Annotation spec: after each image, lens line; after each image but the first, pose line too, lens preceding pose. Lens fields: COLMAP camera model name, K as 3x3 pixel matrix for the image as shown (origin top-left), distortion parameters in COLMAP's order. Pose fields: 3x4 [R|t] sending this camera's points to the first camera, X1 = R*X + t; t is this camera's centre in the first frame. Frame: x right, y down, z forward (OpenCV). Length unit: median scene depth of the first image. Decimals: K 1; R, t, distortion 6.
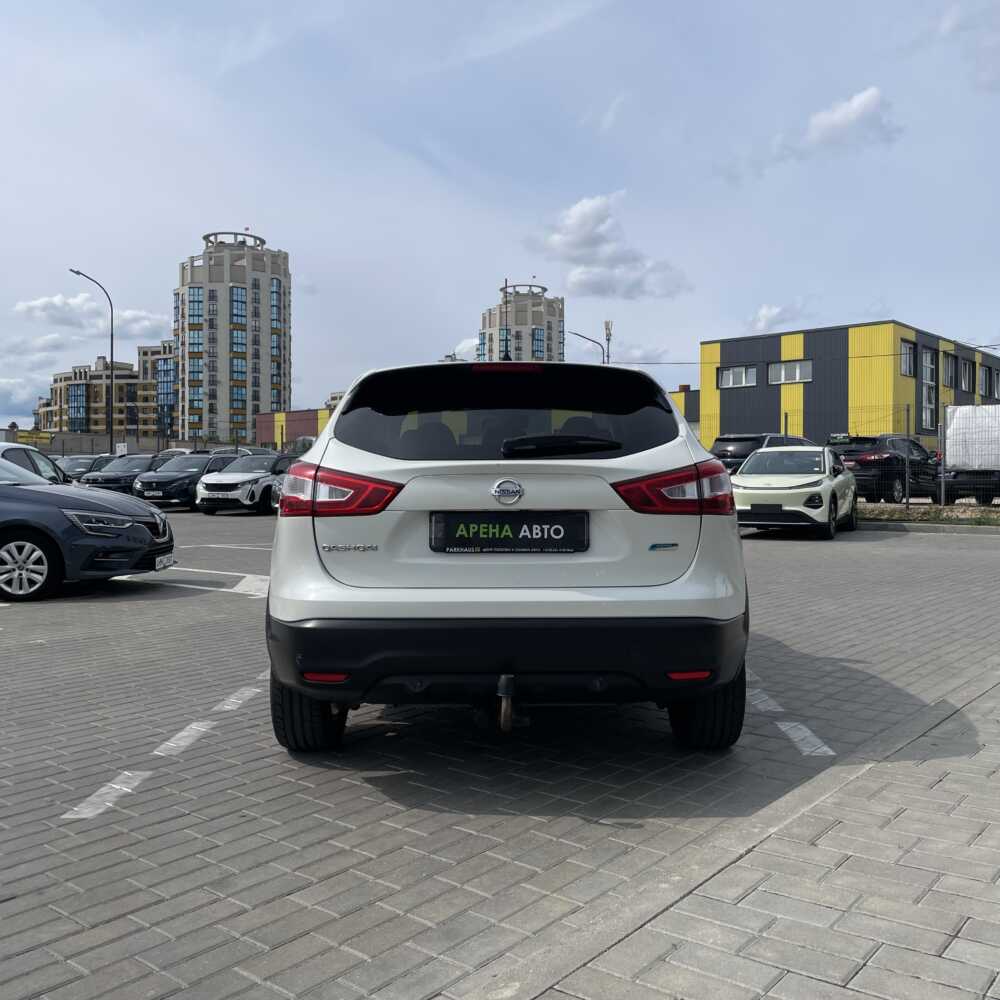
lens RADIAL K [[992.3, 0, 504.0], [0, 992.3, 498.8], [0, 0, 1]] dist [0.045020, 0.000000]
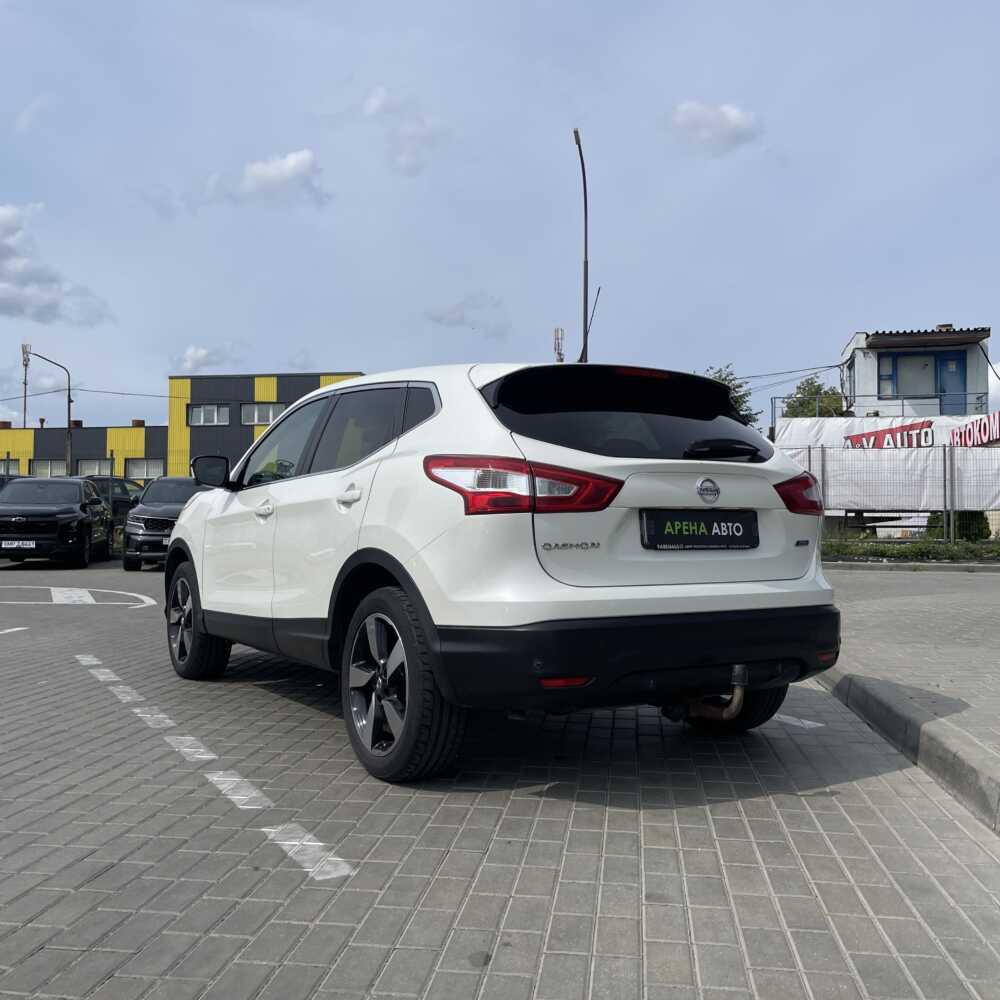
lens RADIAL K [[992.3, 0, 511.7], [0, 992.3, 527.4], [0, 0, 1]] dist [0.045020, 0.000000]
pose [[0.852445, 0.002251, 0.522812, -0.700372], [0.004729, 0.999917, -0.012015, 0.042694], [-0.522795, 0.012714, 0.852363, 0.221151]]
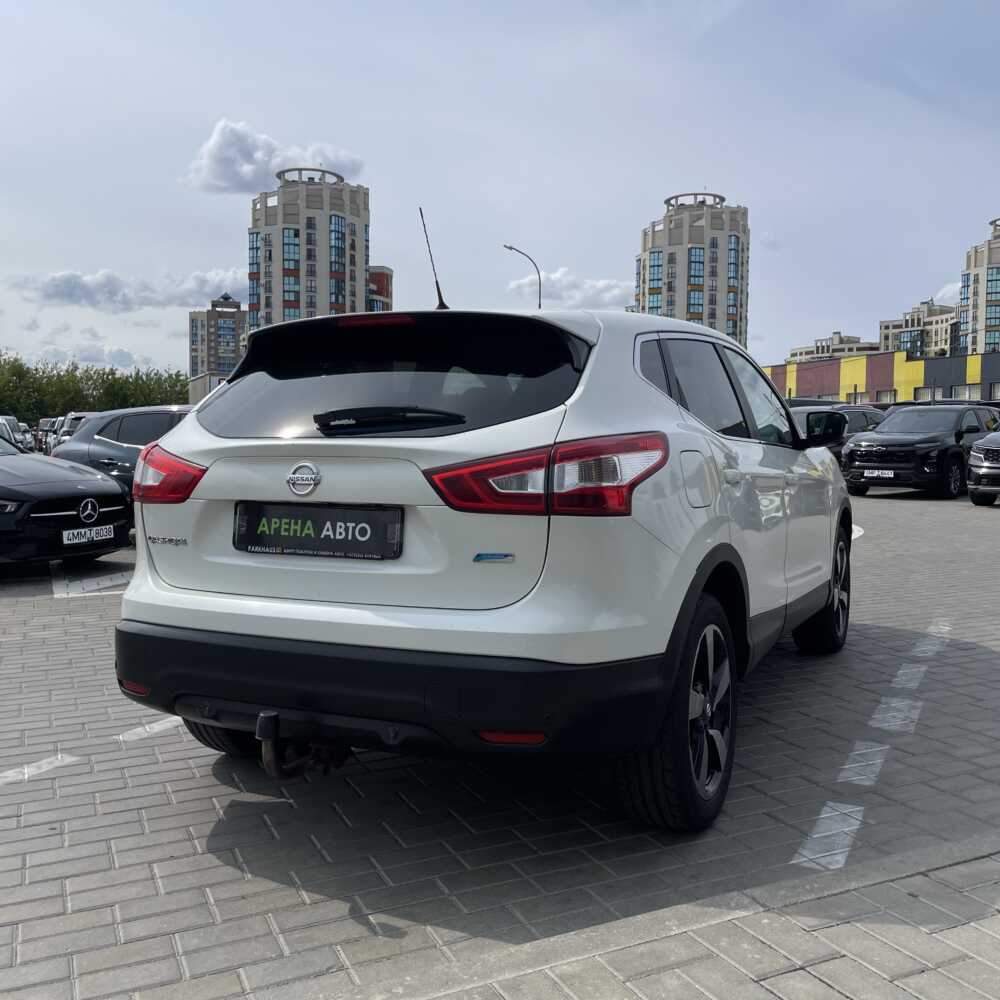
lens RADIAL K [[992.3, 0, 499.0], [0, 992.3, 497.4], [0, 0, 1]] dist [0.045020, 0.000000]
pose [[0.899562, 0.025582, -0.436043, 0.482215], [-0.008515, 0.999121, 0.041052, -0.026113], [0.436710, -0.033216, 0.898989, 0.348270]]
